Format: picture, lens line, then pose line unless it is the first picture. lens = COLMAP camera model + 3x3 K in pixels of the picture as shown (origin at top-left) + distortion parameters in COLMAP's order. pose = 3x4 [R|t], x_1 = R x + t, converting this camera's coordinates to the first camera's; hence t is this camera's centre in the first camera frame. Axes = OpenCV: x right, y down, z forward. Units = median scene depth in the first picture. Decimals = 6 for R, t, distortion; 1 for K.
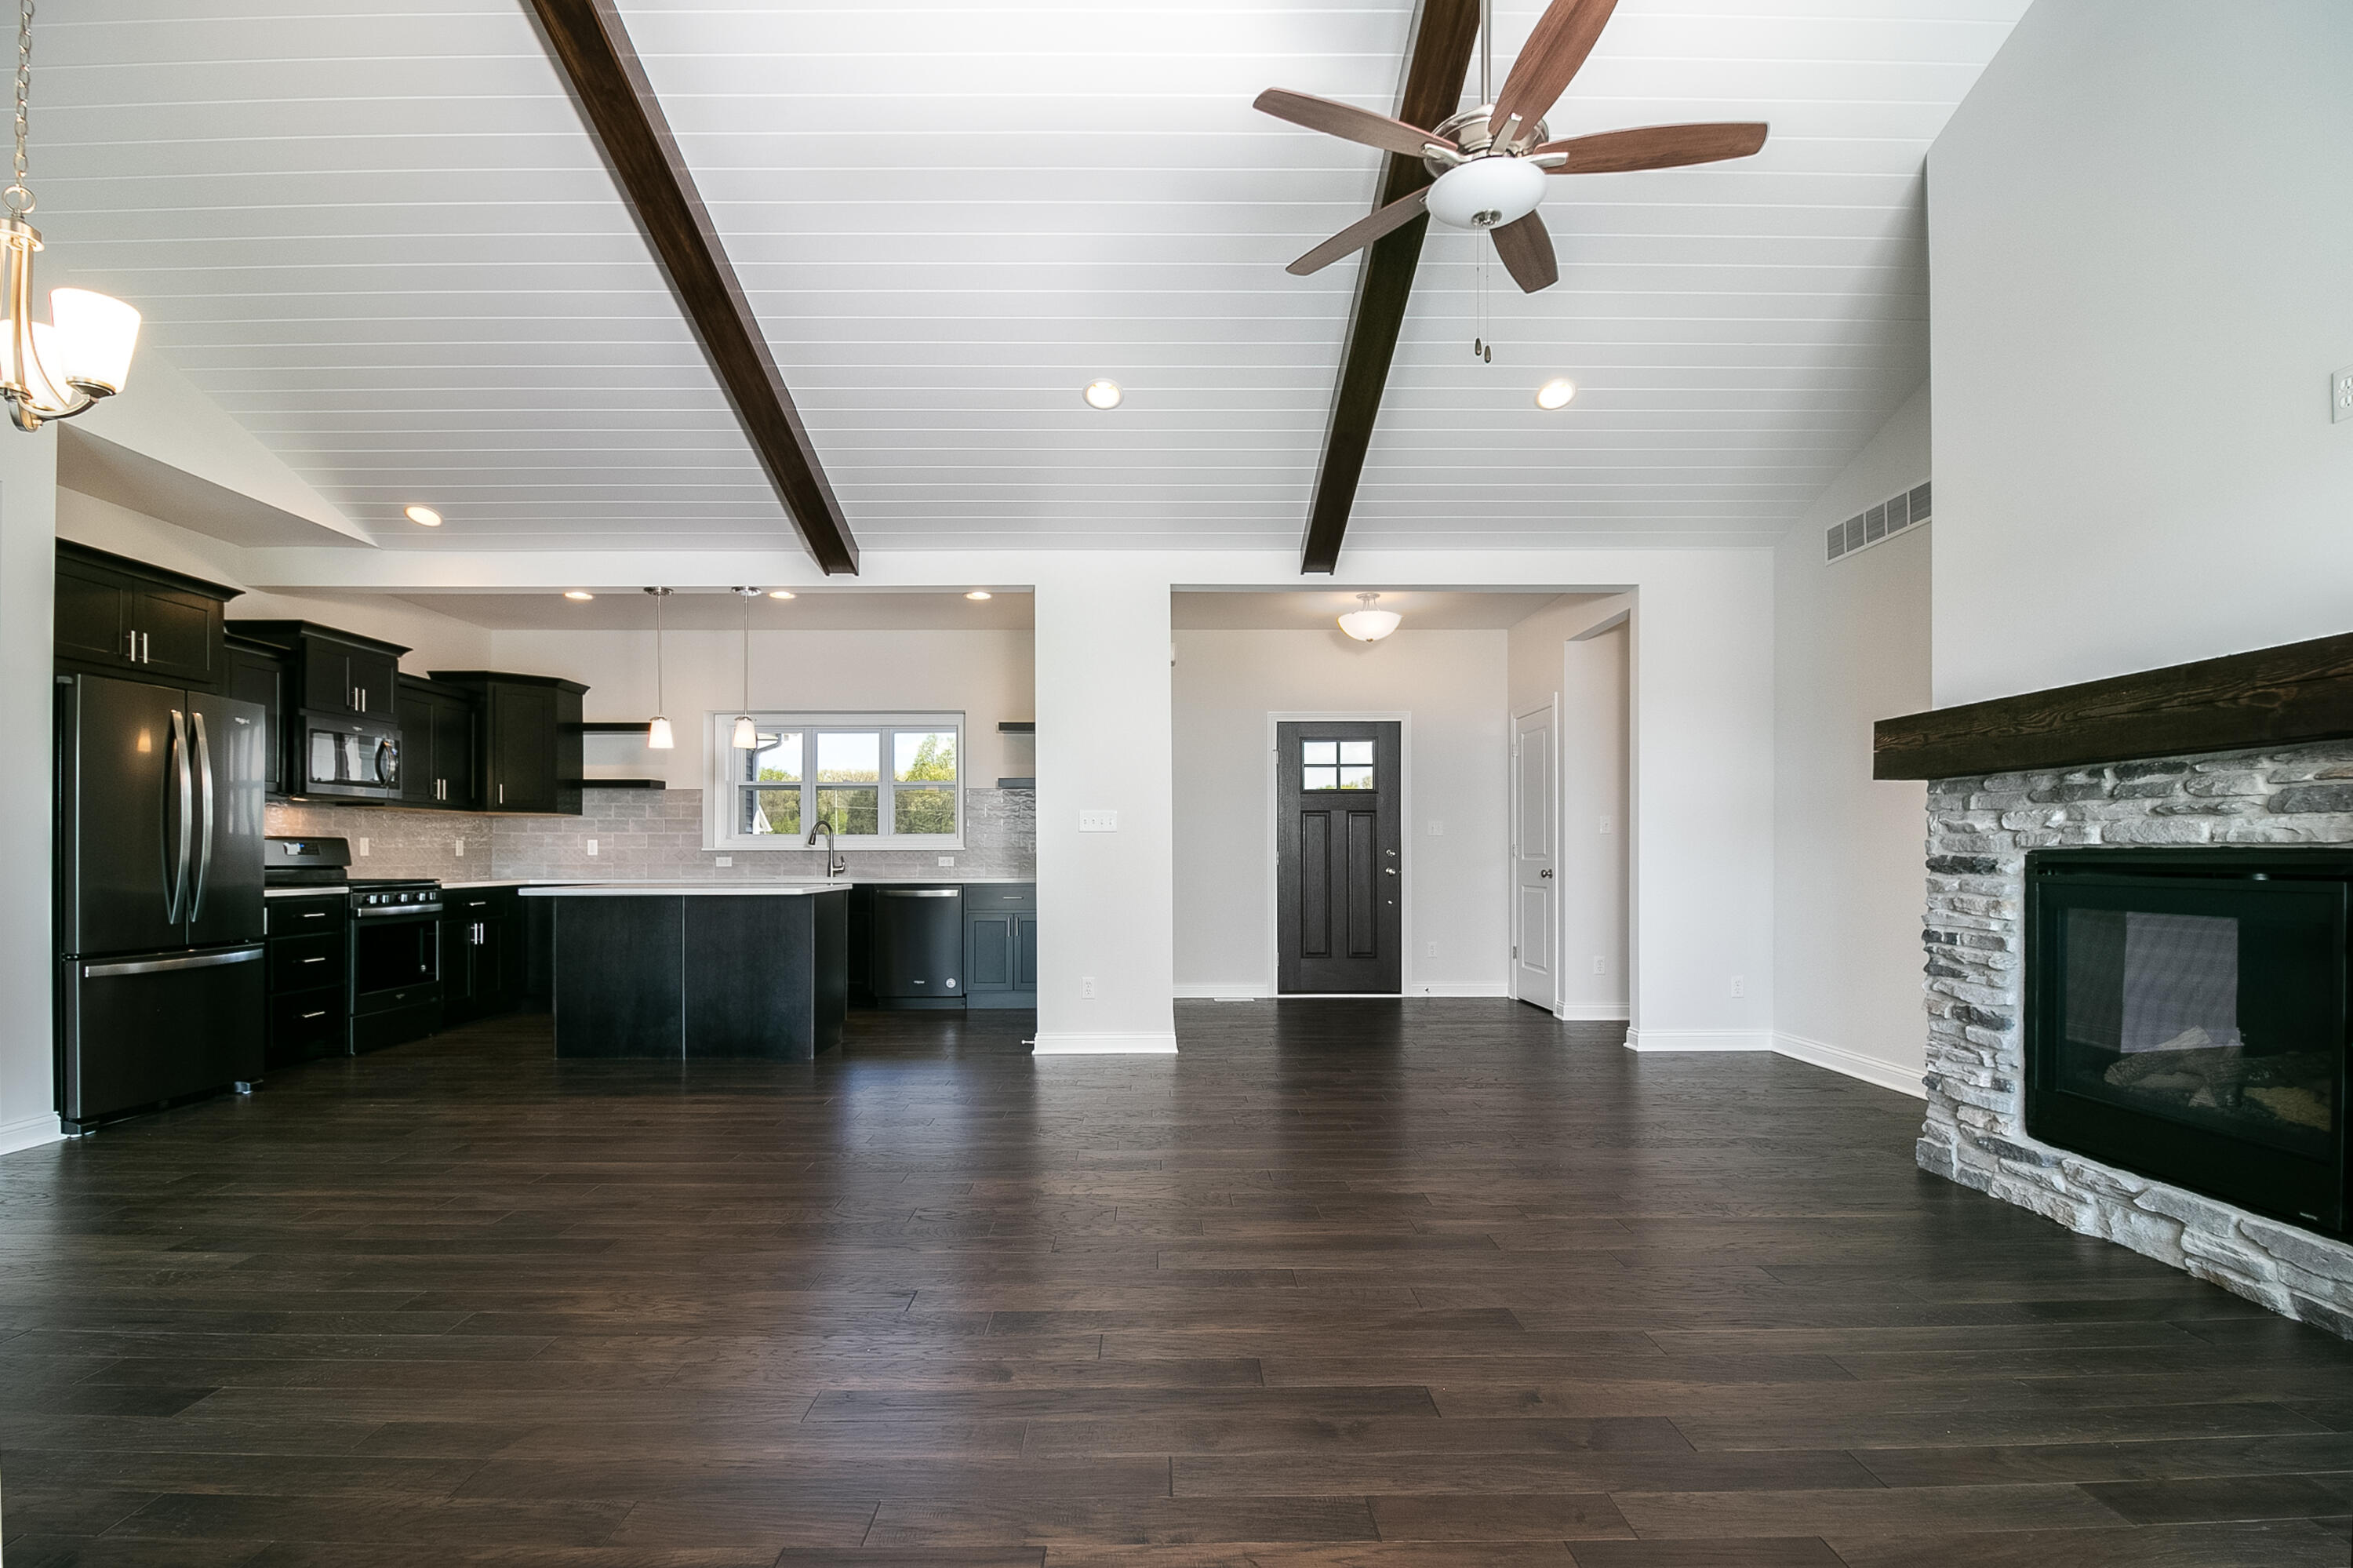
lens RADIAL K [[1135.5, 0, 1171.0], [0, 1135.5, 852.5], [0, 0, 1]] dist [-0.025952, -0.000216]
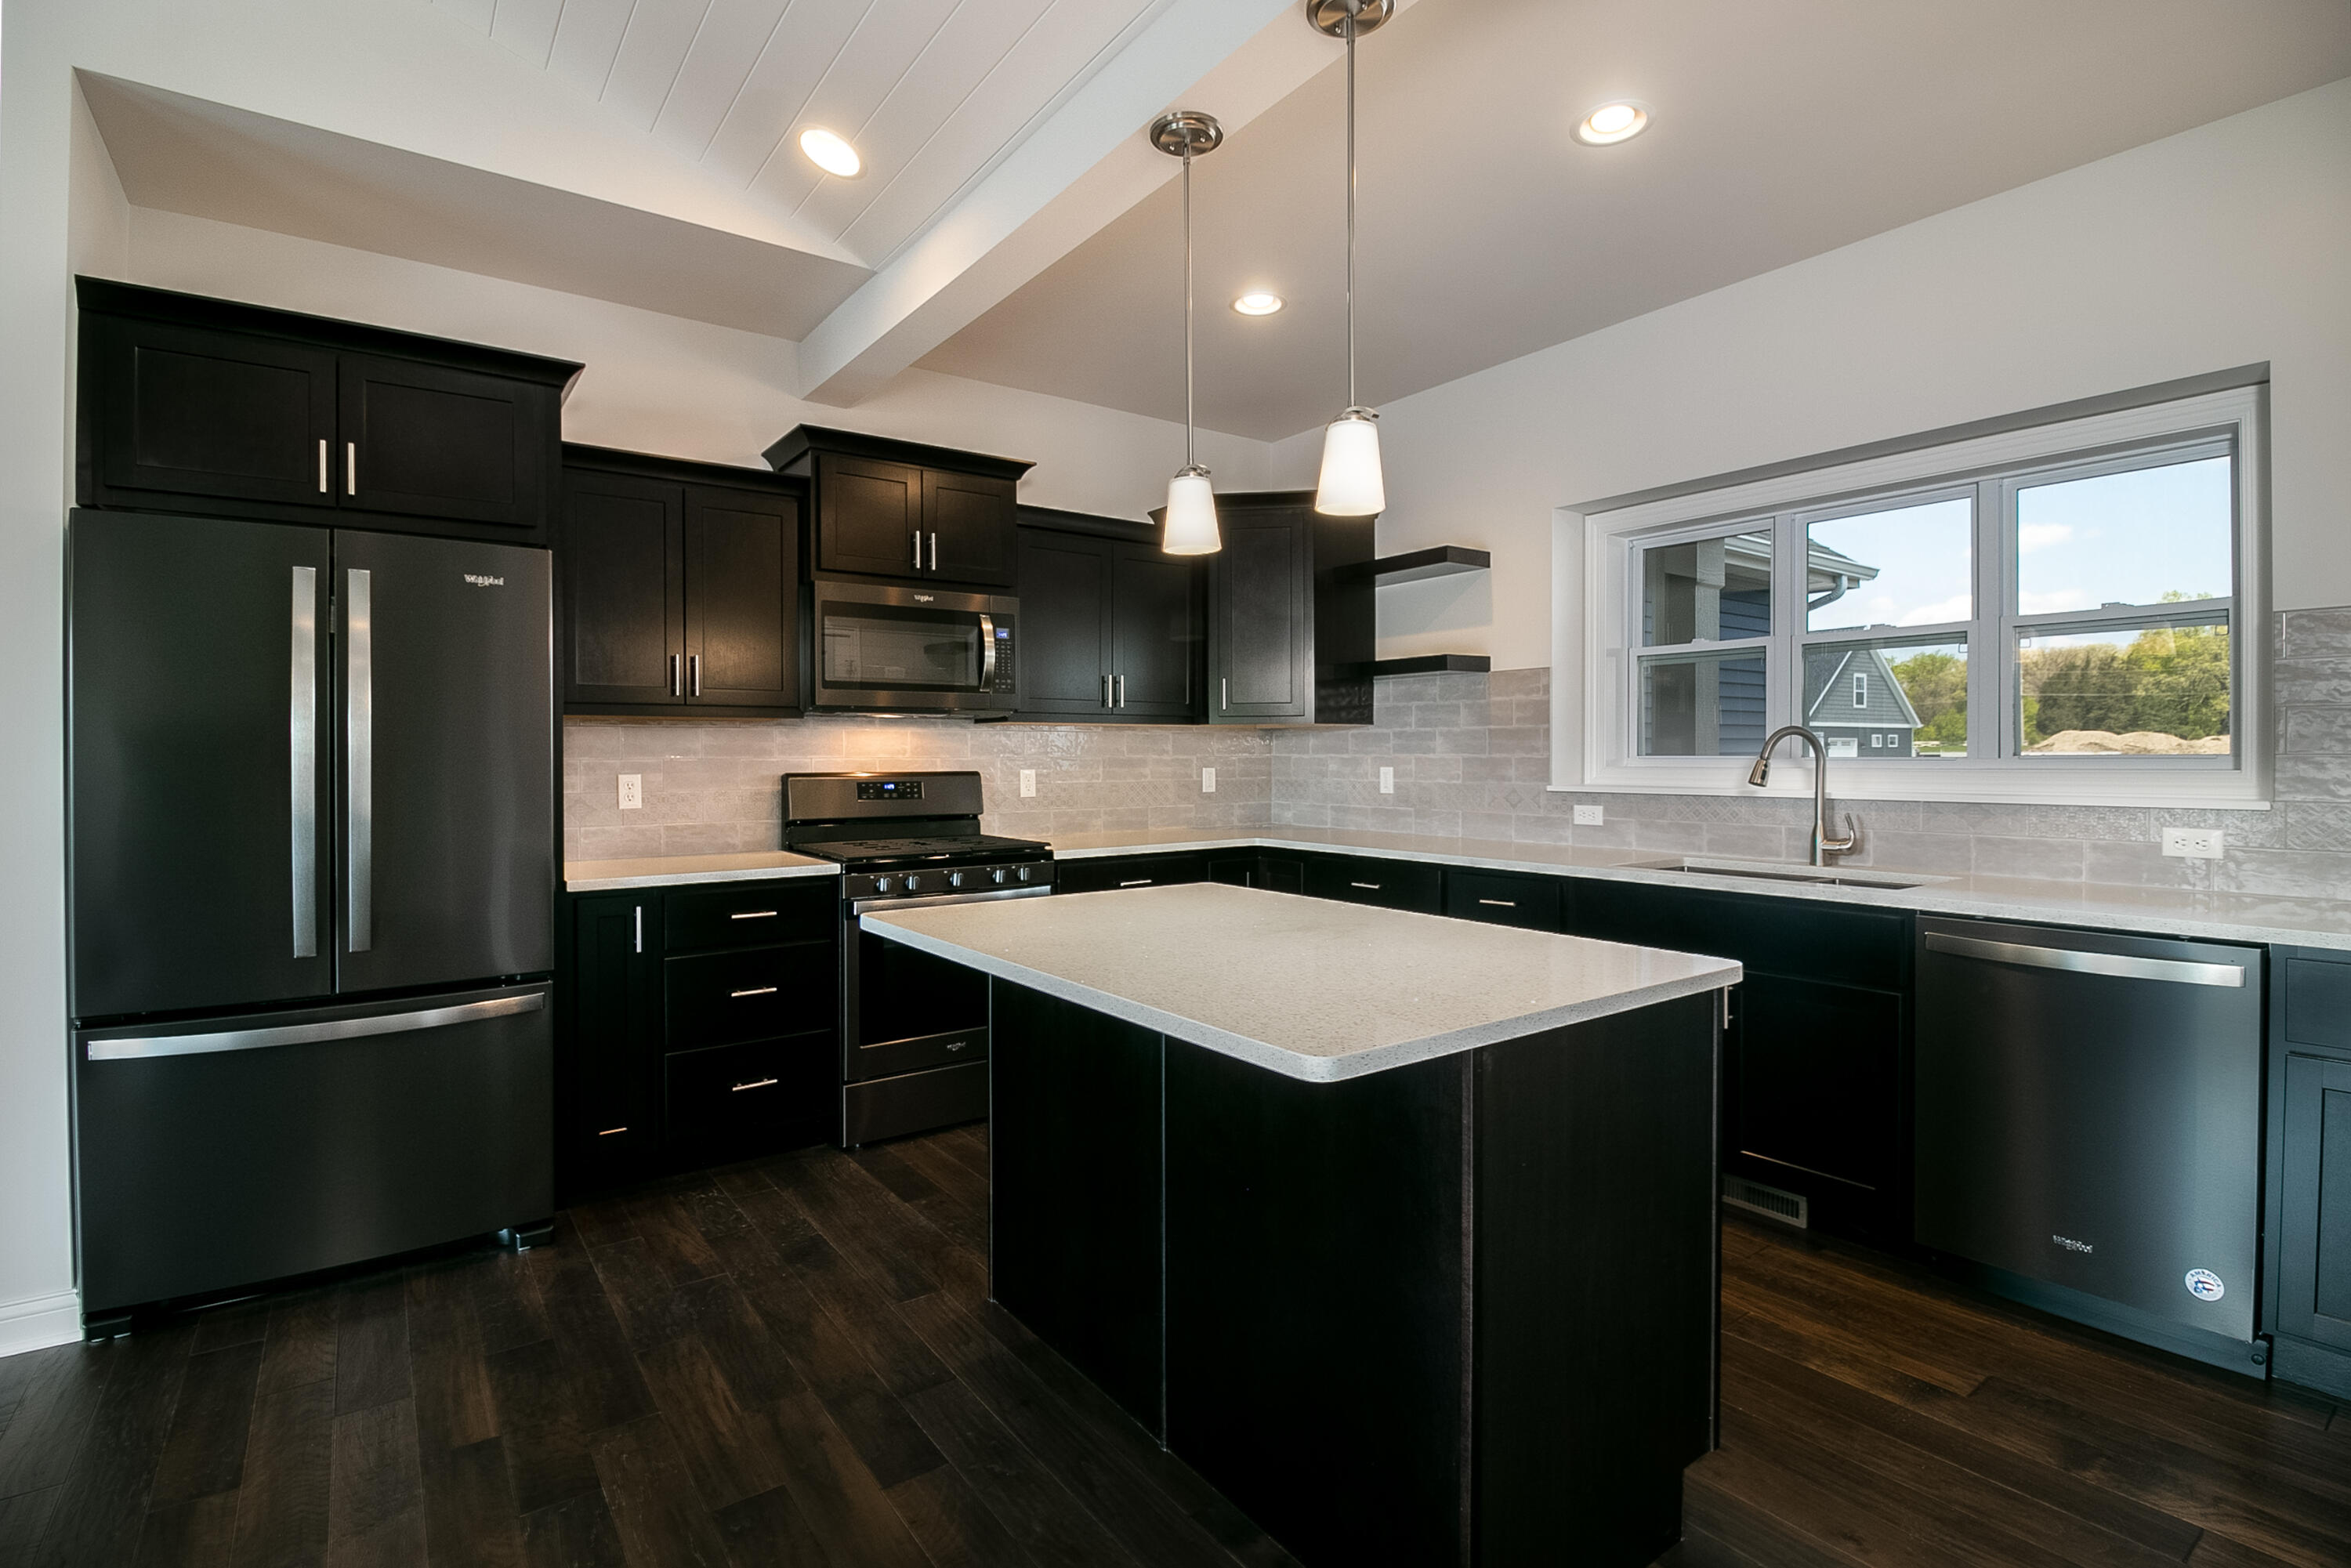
lens RADIAL K [[1078.6, 0, 1218.5], [0, 1078.6, 759.7], [0, 0, 1]] dist [-0.013245, -0.000858]
pose [[0.591053, 0.003645, -0.806625, -0.227400], [0.004814, 0.999956, 0.008046, -0.037746], [0.806619, -0.008639, 0.591009, 1.154653]]
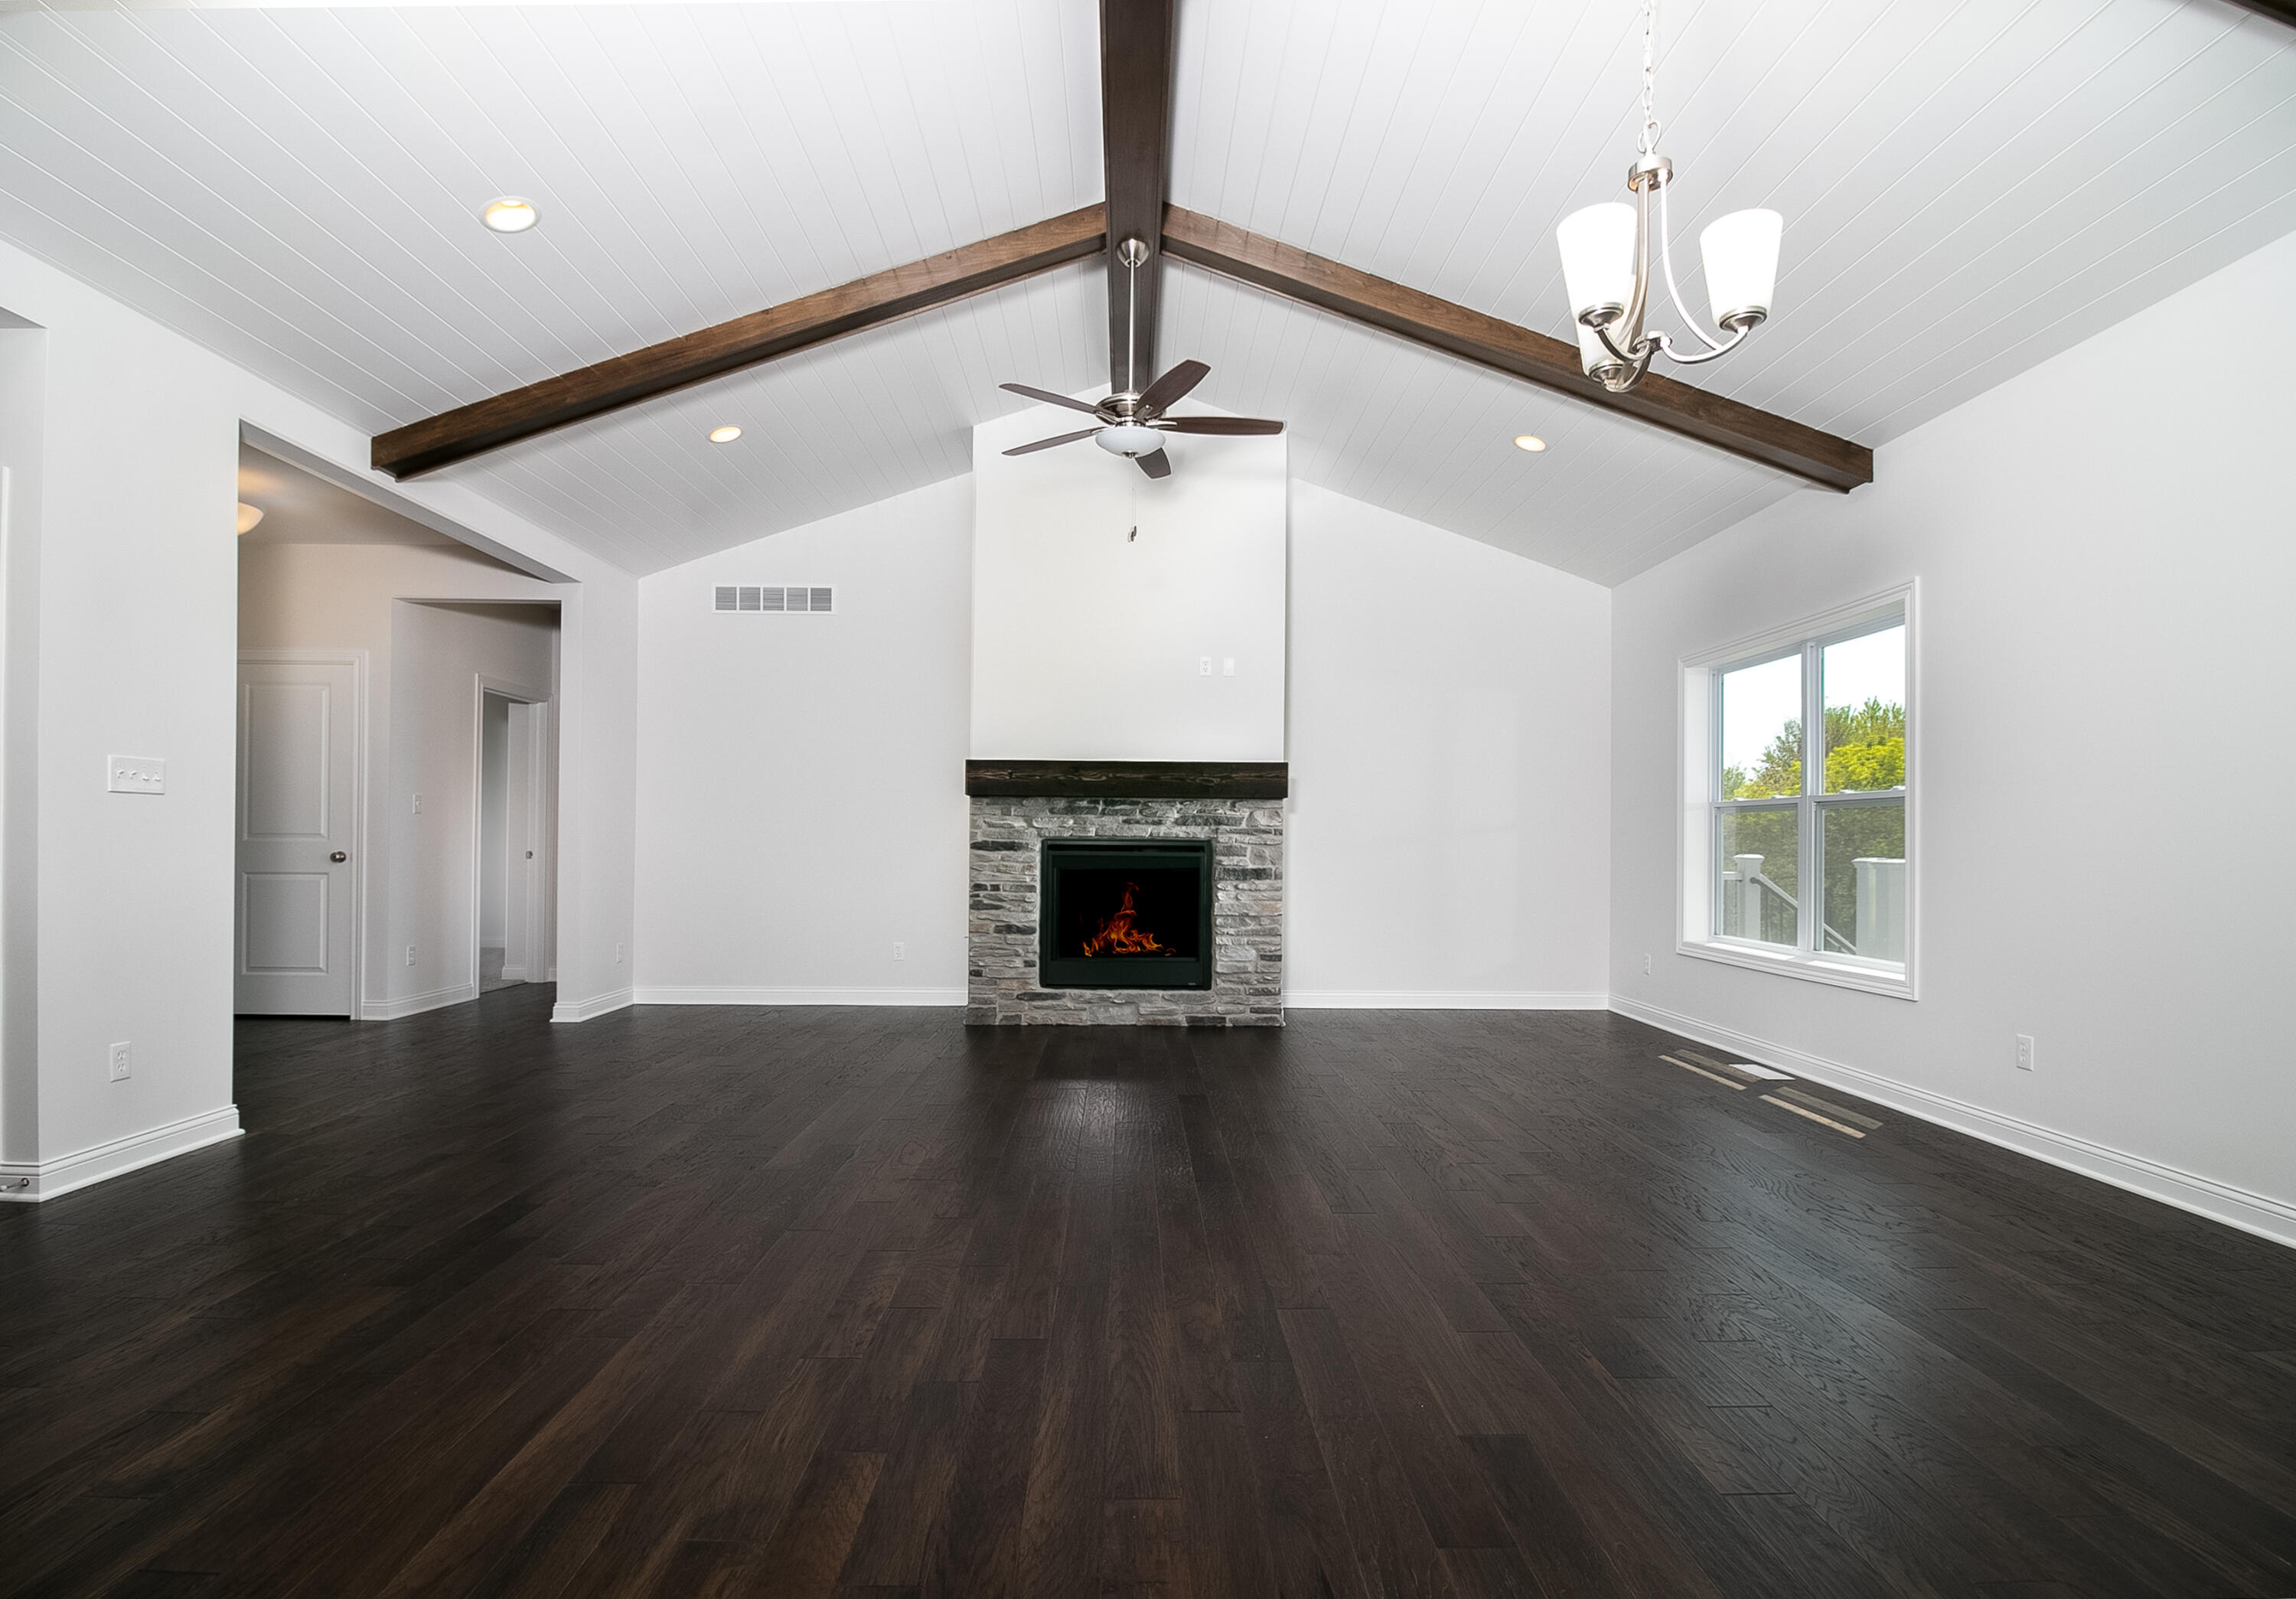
lens RADIAL K [[1161.6, 0, 1147.6], [0, 1161.6, 824.5], [0, 0, 1]] dist [0.013734, 0.000154]
pose [[-0.031028, 0.014133, 0.999419, -0.998260], [-0.011008, 0.999835, -0.014480, 0.000833], [-0.999458, -0.011451, -0.030867, 0.712185]]
